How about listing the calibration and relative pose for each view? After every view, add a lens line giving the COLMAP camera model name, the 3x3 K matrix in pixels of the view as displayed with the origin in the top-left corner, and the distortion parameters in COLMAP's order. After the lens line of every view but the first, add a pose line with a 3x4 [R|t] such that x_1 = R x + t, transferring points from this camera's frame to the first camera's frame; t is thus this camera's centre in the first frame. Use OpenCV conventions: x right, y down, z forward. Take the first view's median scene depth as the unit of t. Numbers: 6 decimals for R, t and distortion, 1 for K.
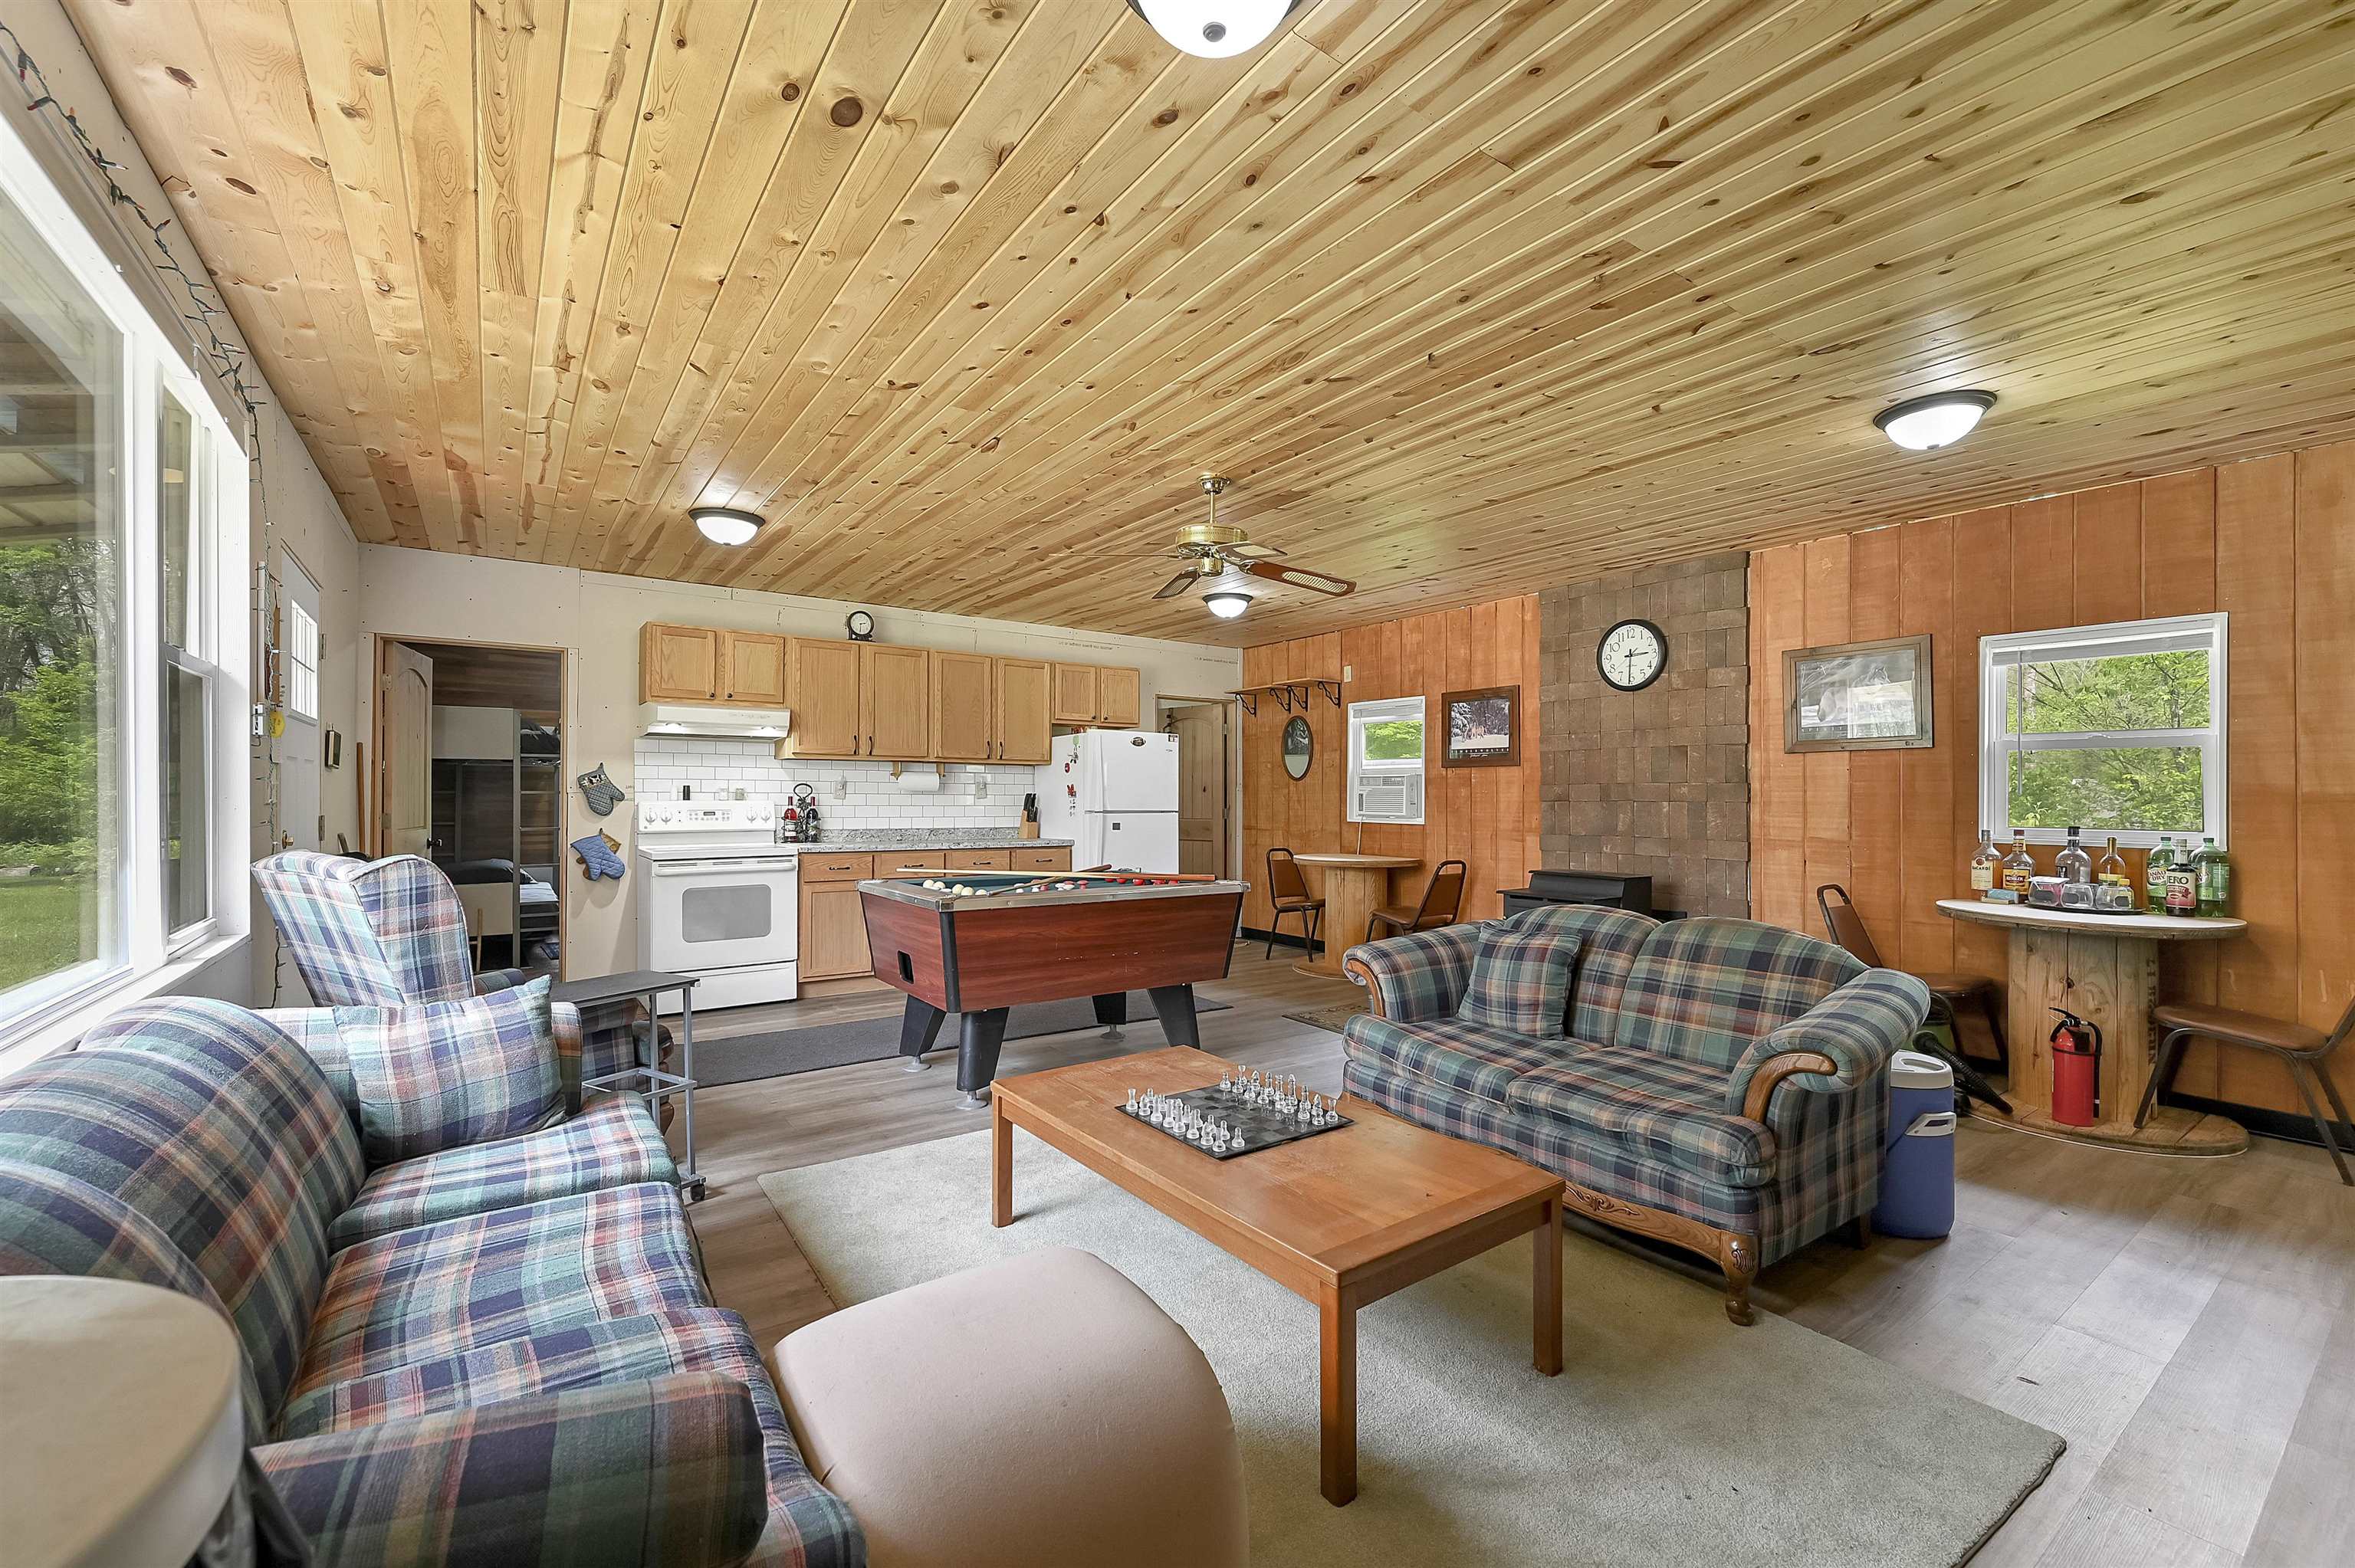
lens RADIAL K [[974.1, 0, 1181.1], [0, 974.1, 782.0], [0, 0, 1]] dist [0.000509, 0.000025]
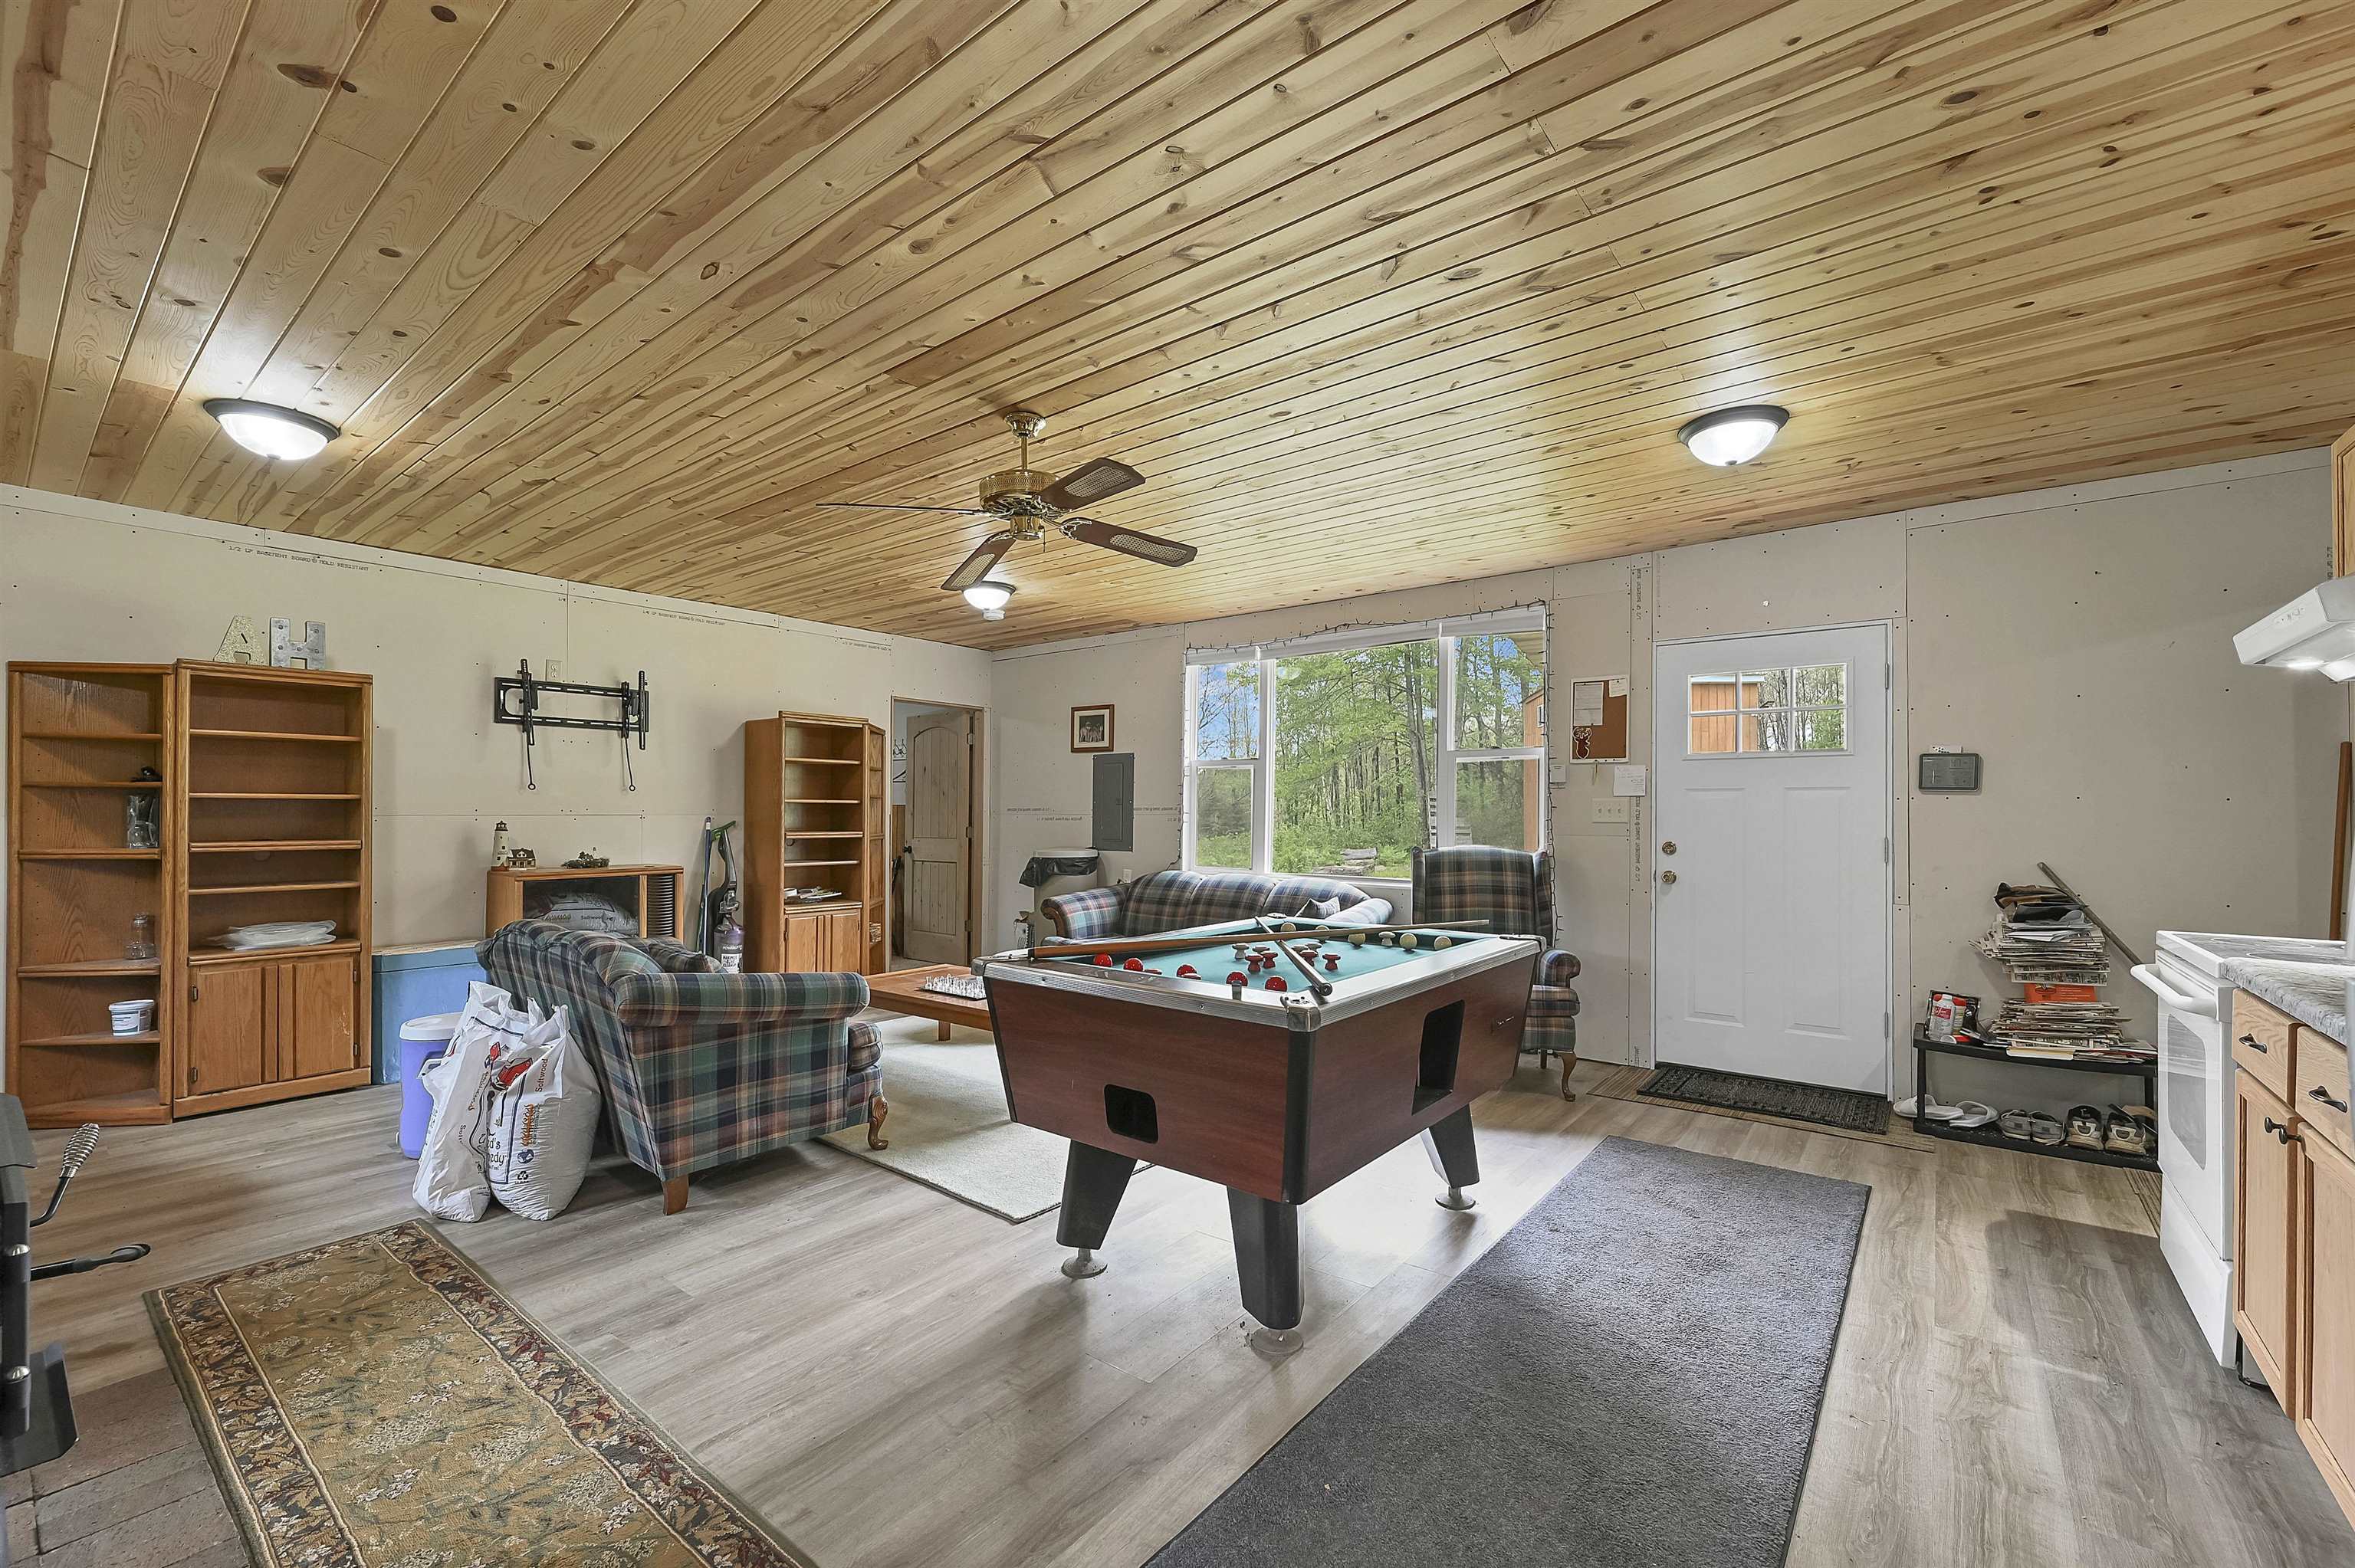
lens RADIAL K [[960.3, 0, 1193.9], [0, 960.3, 805.4], [0, 0, 1]] dist [-0.001057, 0.000097]
pose [[-0.956083, -0.009138, -0.292954, 0.081436], [-0.002372, 0.999722, -0.023441, 0.016577], [0.293086, -0.021716, -0.955839, 1.158321]]
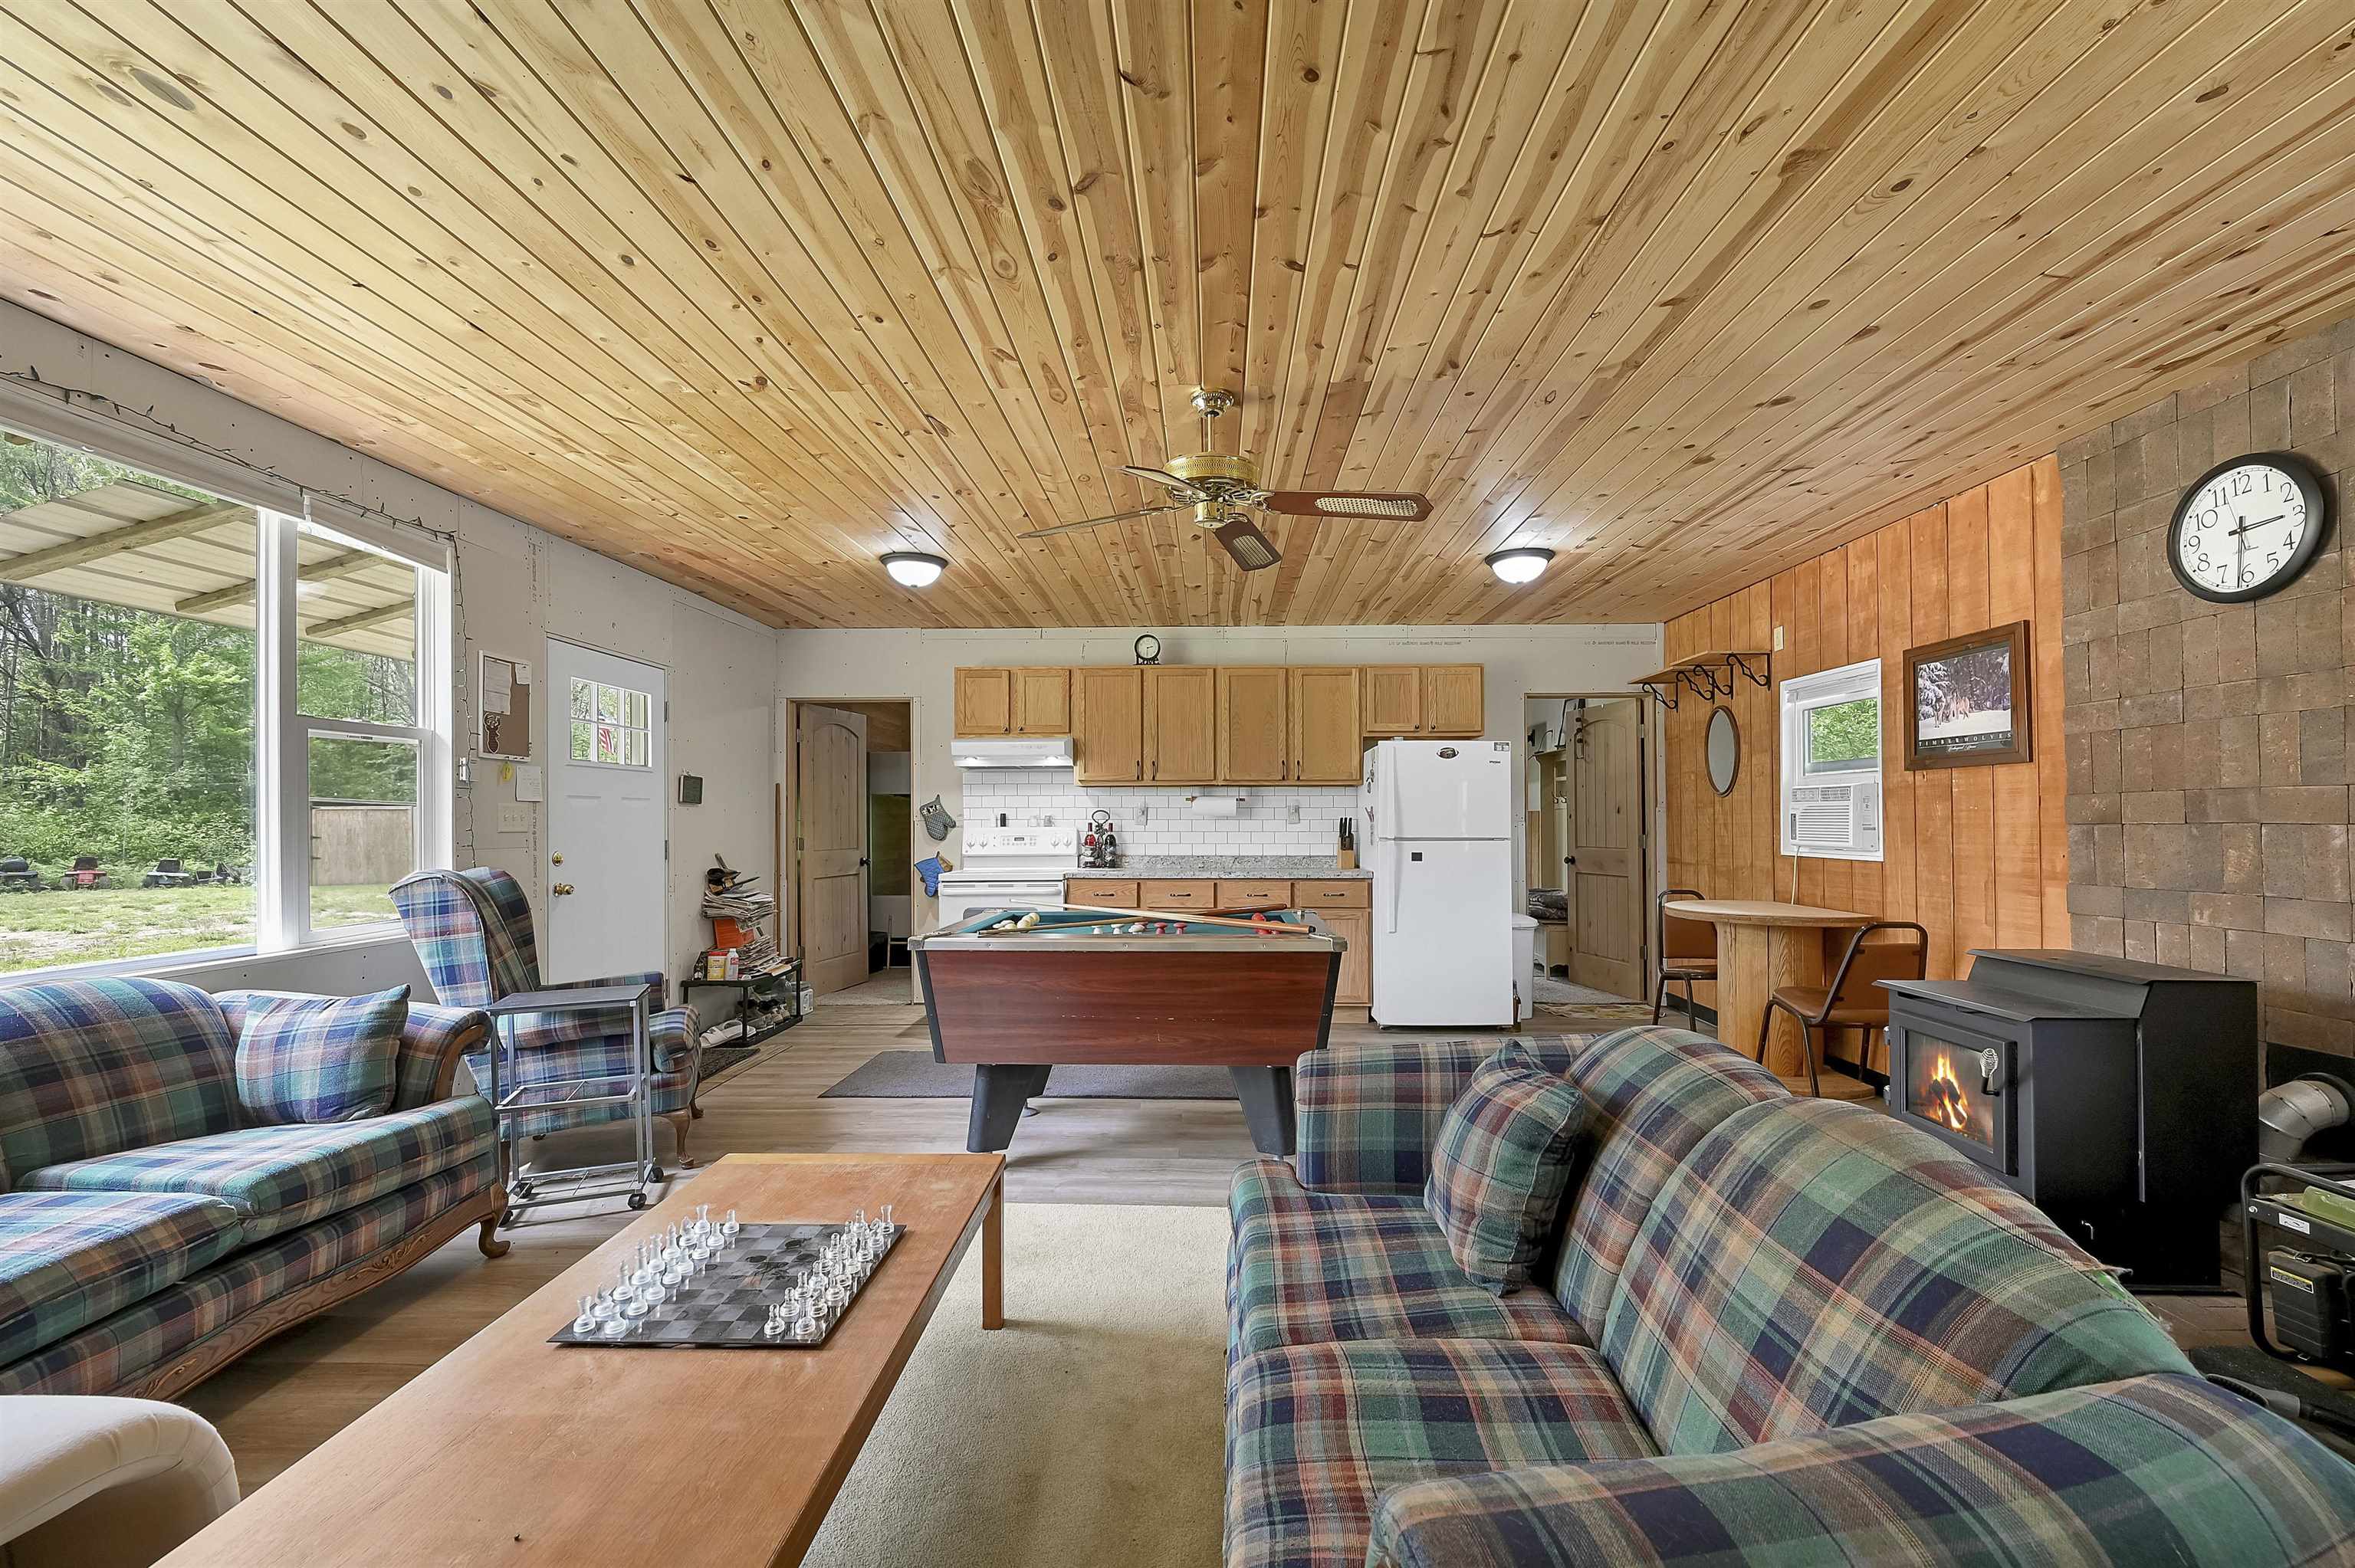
lens RADIAL K [[953.3, 0, 1179.7], [0, 953.3, 804.7], [0, 0, 1]] dist [-0.000148, -0.000046]
pose [[0.796301, -0.016622, -0.604672, 0.291020], [0.015434, 0.999855, -0.007161, 0.004599], [0.604703, -0.003631, 0.796443, 0.259882]]
